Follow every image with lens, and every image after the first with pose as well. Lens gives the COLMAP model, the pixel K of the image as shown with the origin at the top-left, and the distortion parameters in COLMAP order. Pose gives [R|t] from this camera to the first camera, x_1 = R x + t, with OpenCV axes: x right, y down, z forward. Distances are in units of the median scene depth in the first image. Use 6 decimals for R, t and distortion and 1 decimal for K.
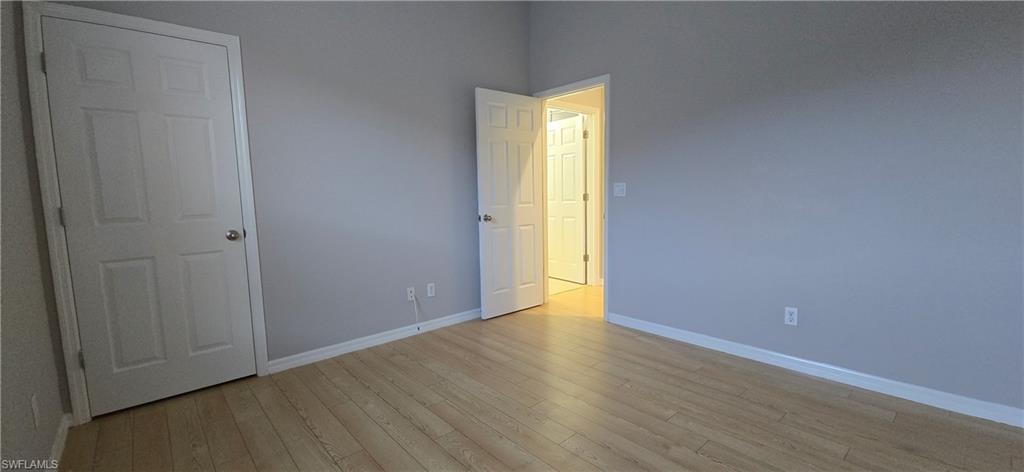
lens RADIAL K [[416.0, 0, 512.0], [0, 416.0, 236.0], [0, 0, 1]] dist [-0.000364, -0.000018]
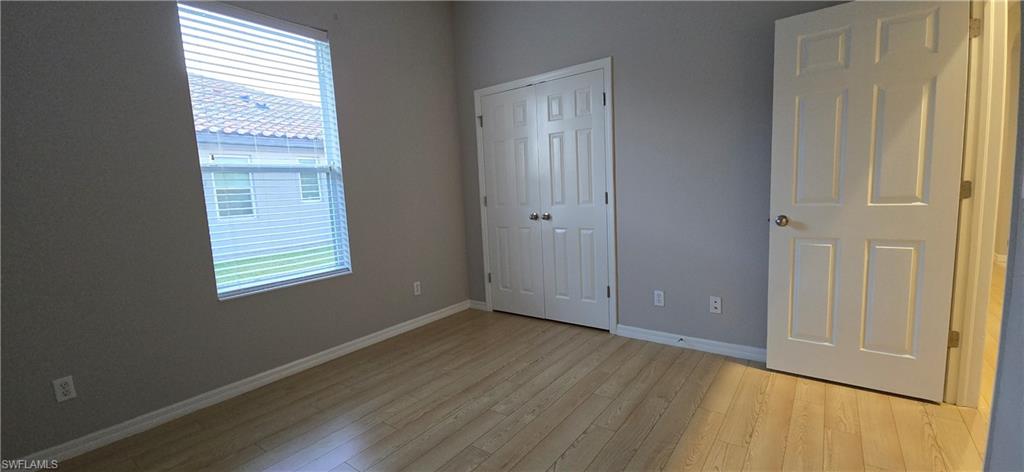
lens RADIAL K [[416.0, 0, 512.0], [0, 416.0, 236.0], [0, 0, 1]] dist [-0.000364, -0.000018]
pose [[0.186720, 0.119263, -0.975147, 0.532357], [-0.061979, 0.992057, 0.109463, -0.067862], [0.980456, 0.040000, 0.192629, 0.483706]]
